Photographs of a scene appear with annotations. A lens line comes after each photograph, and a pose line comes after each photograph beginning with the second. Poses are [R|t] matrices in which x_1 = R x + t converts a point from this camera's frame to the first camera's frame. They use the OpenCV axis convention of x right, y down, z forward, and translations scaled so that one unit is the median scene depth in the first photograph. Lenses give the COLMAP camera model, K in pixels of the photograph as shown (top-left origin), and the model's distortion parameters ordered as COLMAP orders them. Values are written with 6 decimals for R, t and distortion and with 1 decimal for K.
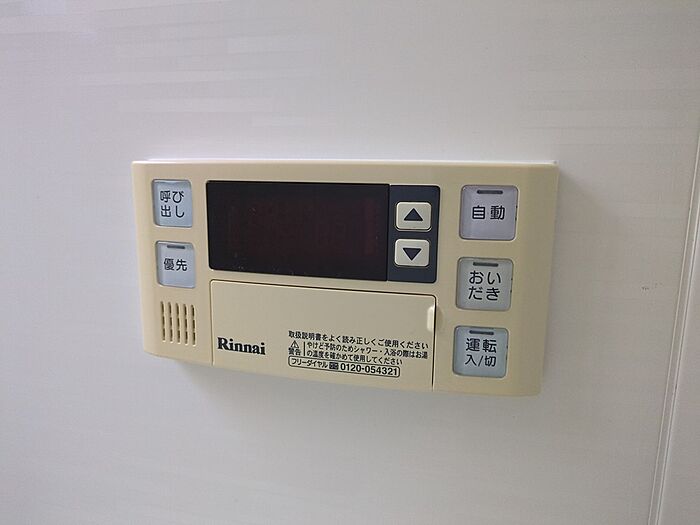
lens RADIAL K [[516.7, 0, 350.0], [0, 516.7, 262.5], [0, 0, 1]] dist [0.033411, -0.004501]
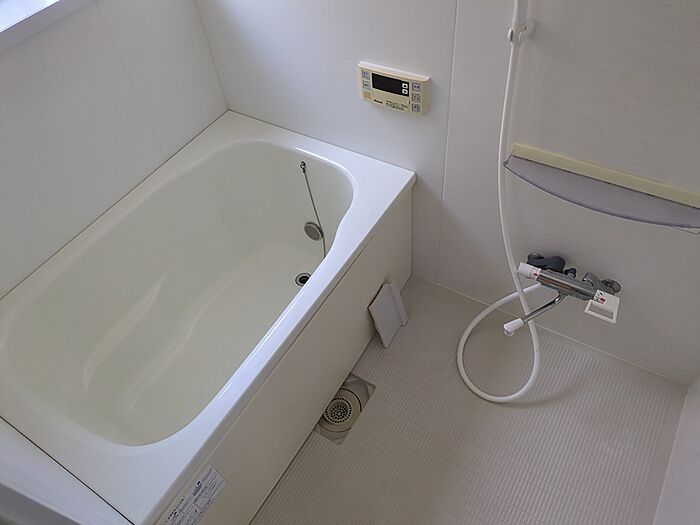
lens RADIAL K [[516.7, 0, 350.0], [0, 516.7, 262.5], [0, 0, 1]] dist [0.033411, -0.004501]
pose [[0.950919, 0.163859, -0.262493, 1.322857], [0.045244, 0.765545, 0.641789, -2.231331], [0.306114, -0.622166, 0.720558, -4.440747]]
